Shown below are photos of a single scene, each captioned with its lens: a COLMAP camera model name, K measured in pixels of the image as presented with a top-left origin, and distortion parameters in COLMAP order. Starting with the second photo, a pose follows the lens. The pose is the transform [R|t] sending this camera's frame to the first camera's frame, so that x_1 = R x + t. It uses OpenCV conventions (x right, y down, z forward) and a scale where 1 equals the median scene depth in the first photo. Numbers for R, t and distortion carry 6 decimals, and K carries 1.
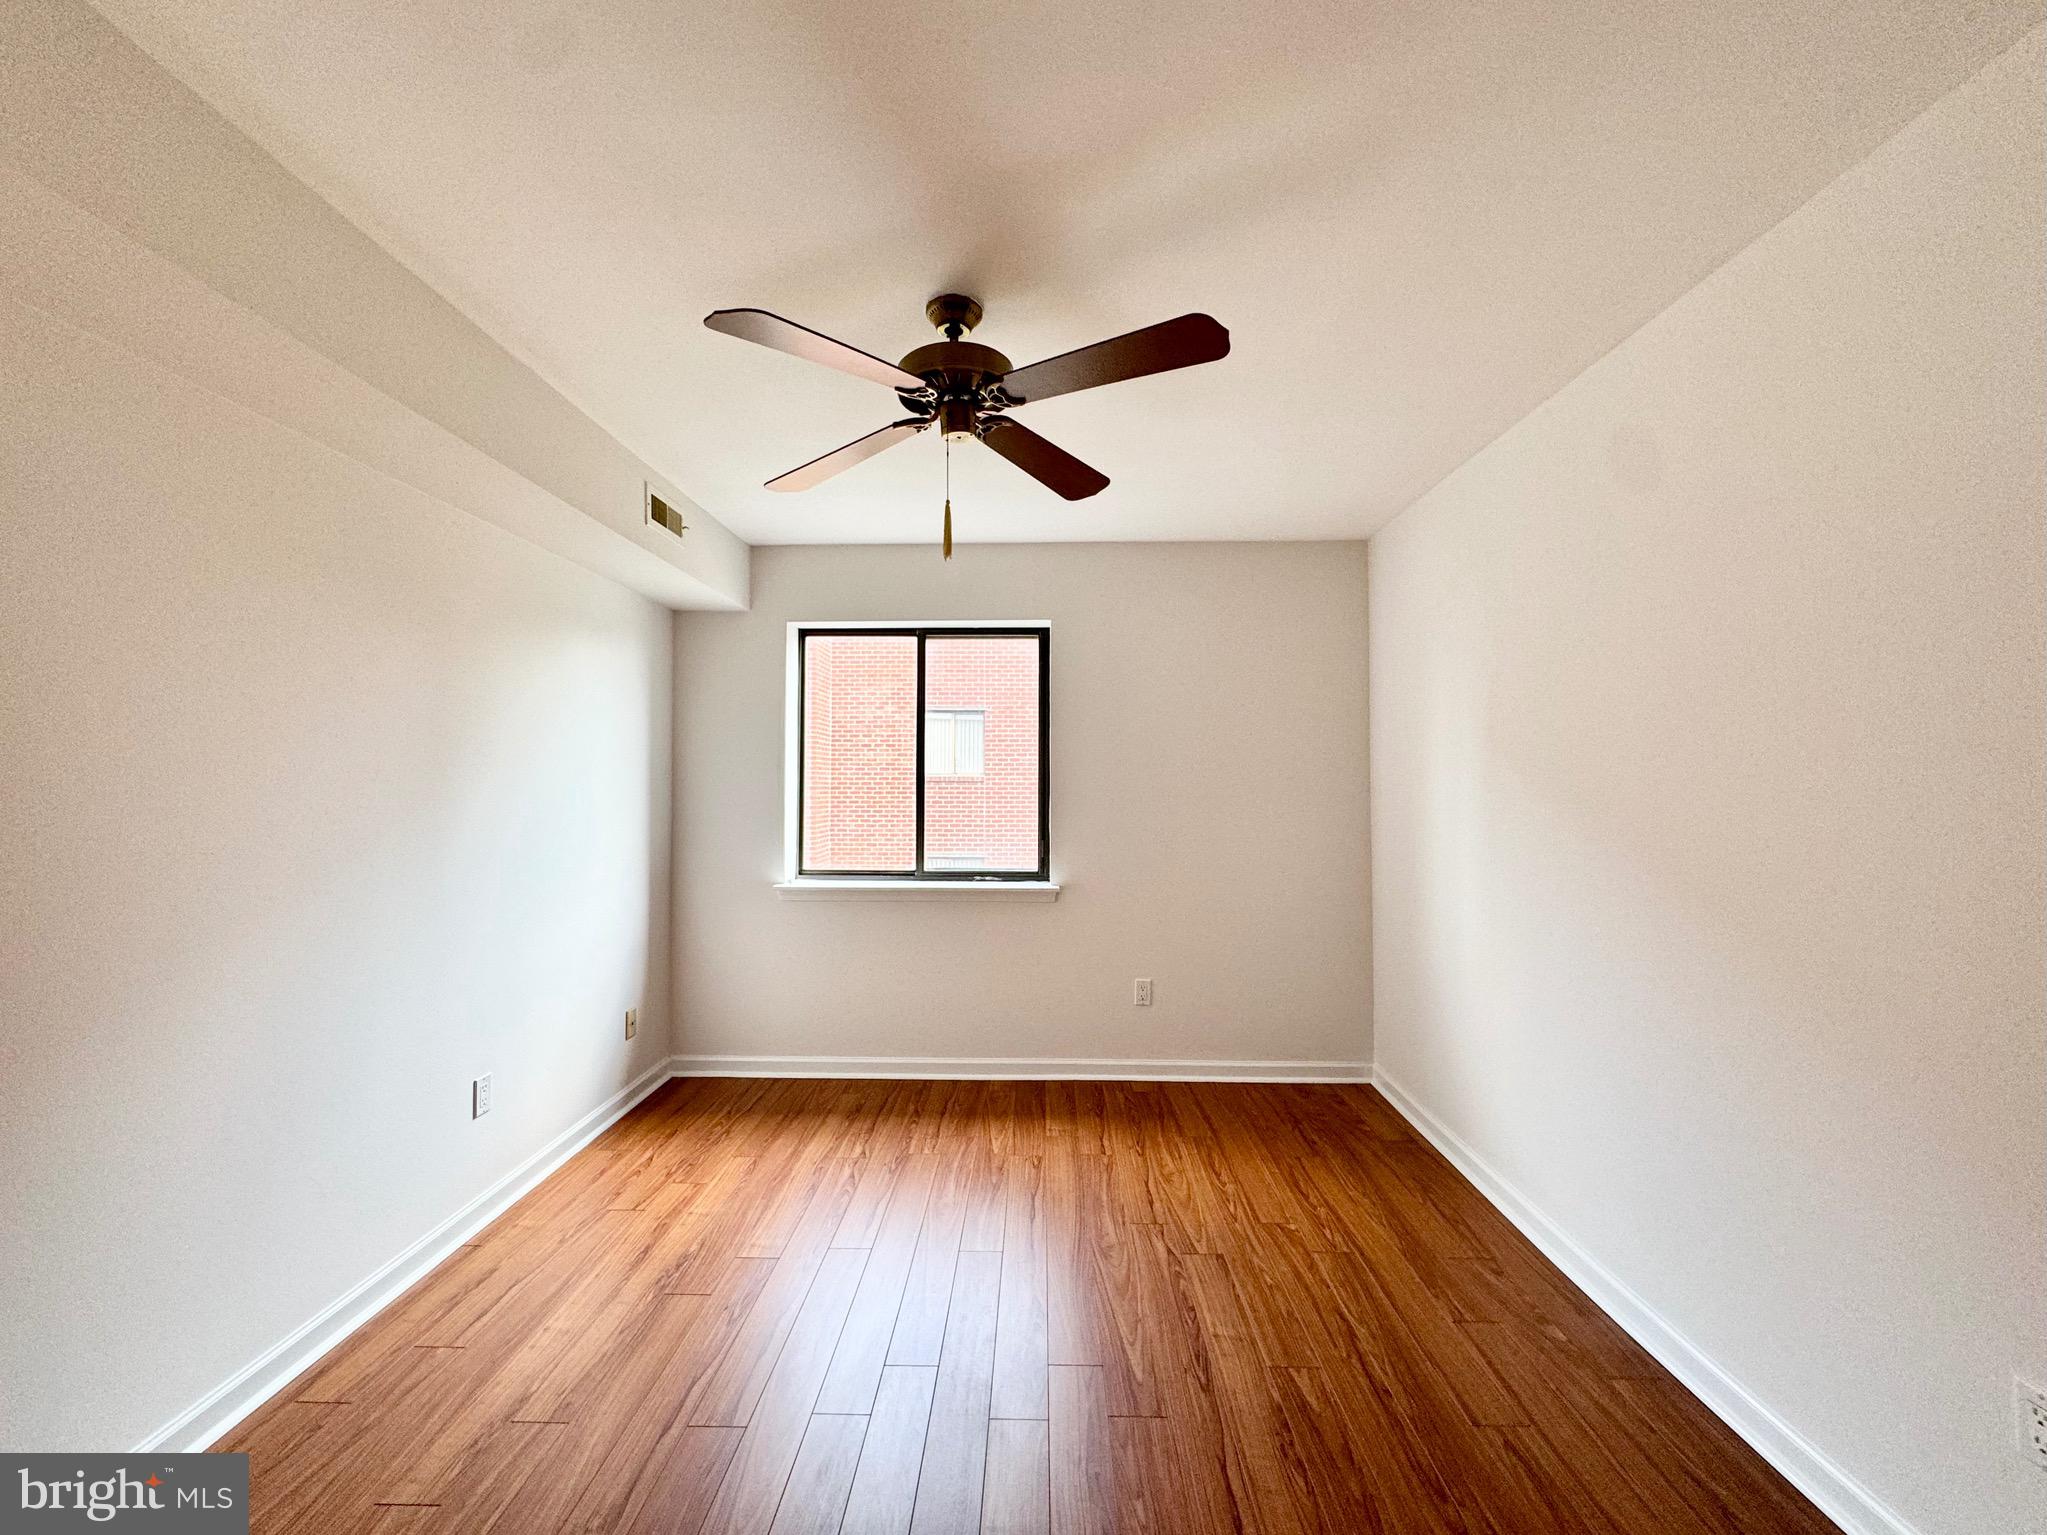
lens RADIAL K [[824.9, 0, 1018.7], [0, 824.9, 769.5], [0, 0, 1]] dist [-0.001923, 0.000039]
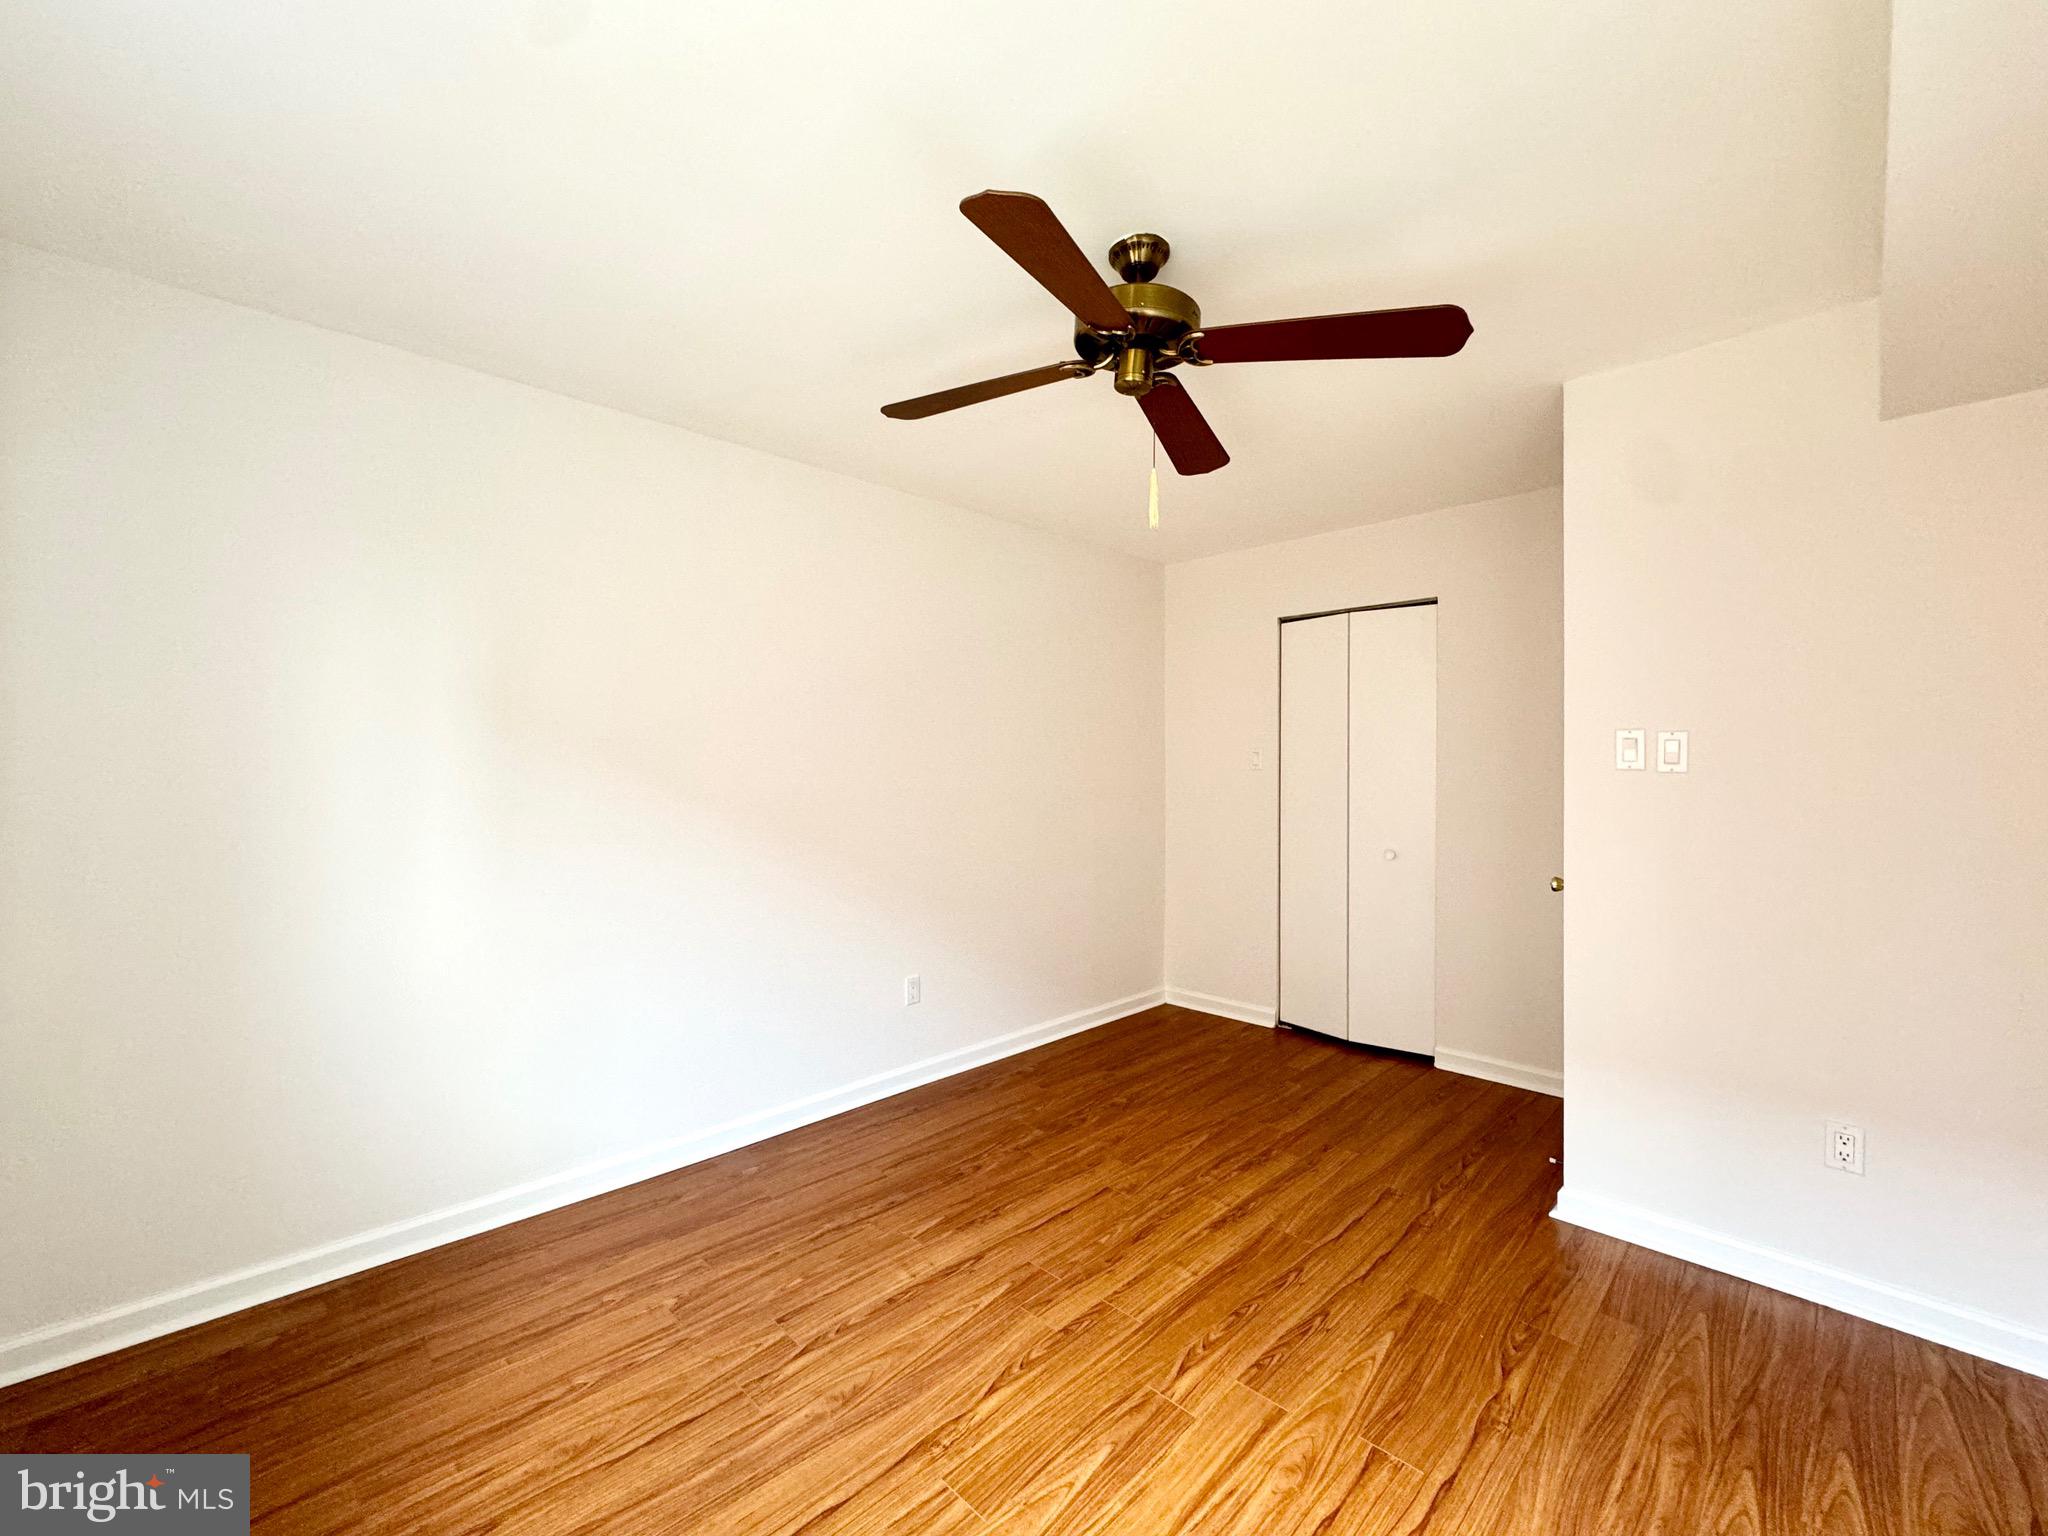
lens RADIAL K [[839.2, 0, 1033.8], [0, 839.2, 756.5], [0, 0, 1]] dist [-0.003651, -0.000356]
pose [[-0.731624, 0.006482, 0.681677, -0.417341], [-0.013491, 0.999621, -0.023985, 0.025271], [-0.681575, -0.026744, -0.731260, 1.147570]]
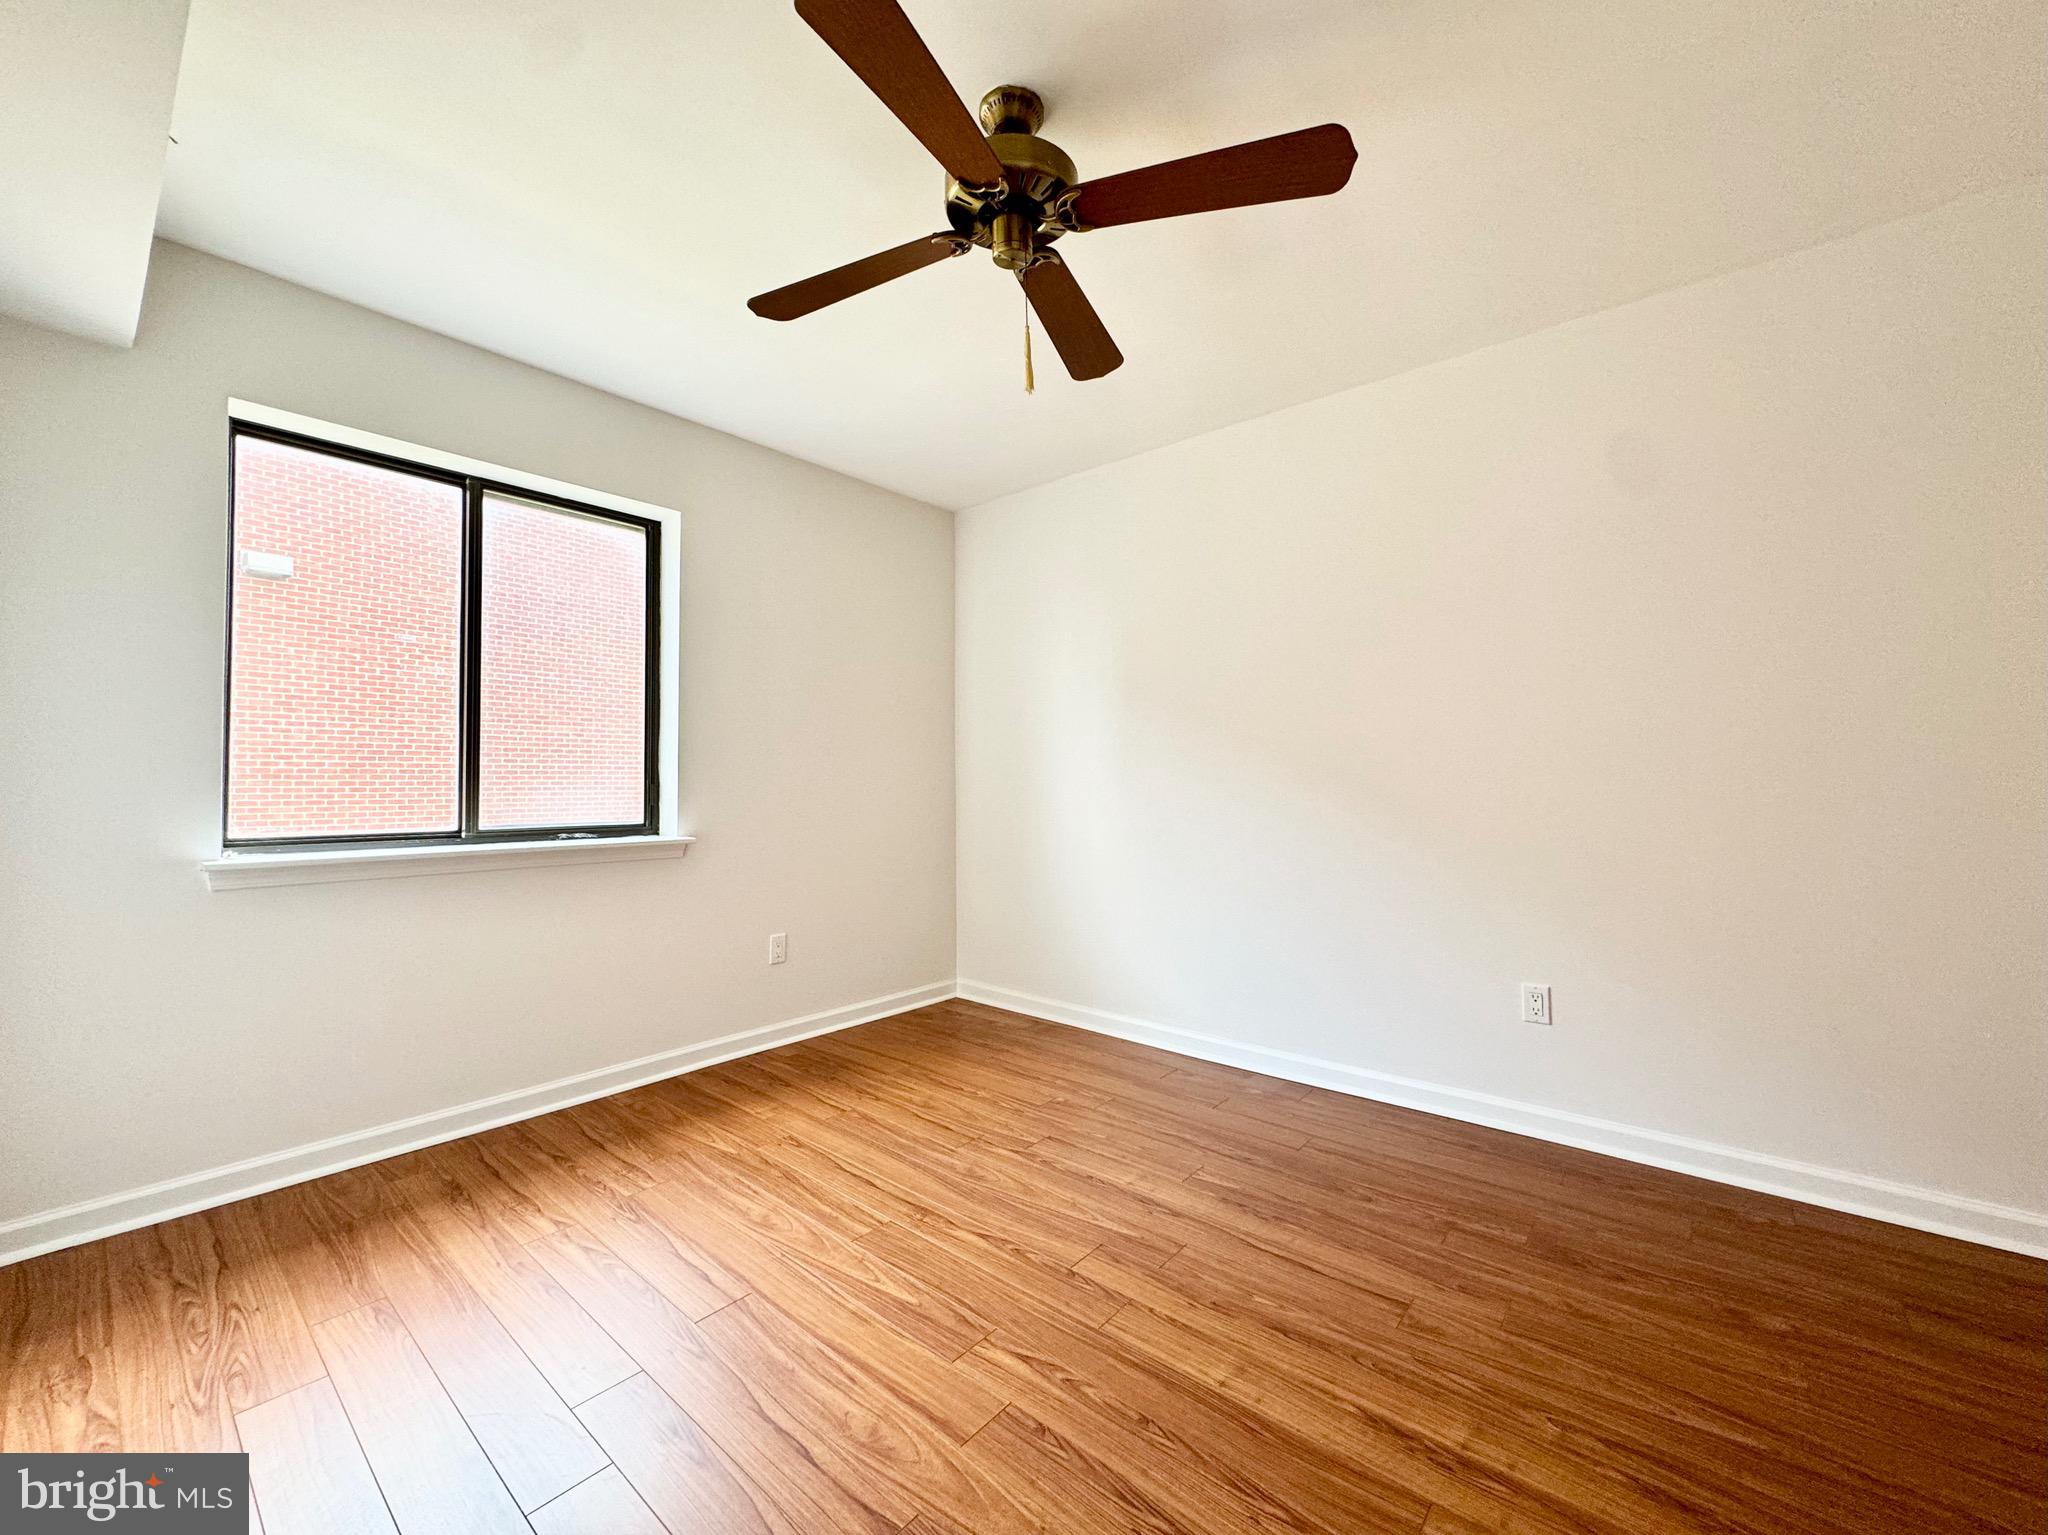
lens RADIAL K [[825.3, 0, 1019.2], [0, 825.3, 769.5], [0, 0, 1]] dist [-0.001923, 0.000039]
pose [[0.629026, 0.008966, 0.777332, -0.482242], [-0.009525, 0.999947, -0.003826, 0.093388], [-0.777326, -0.004997, 0.629079, 0.284647]]
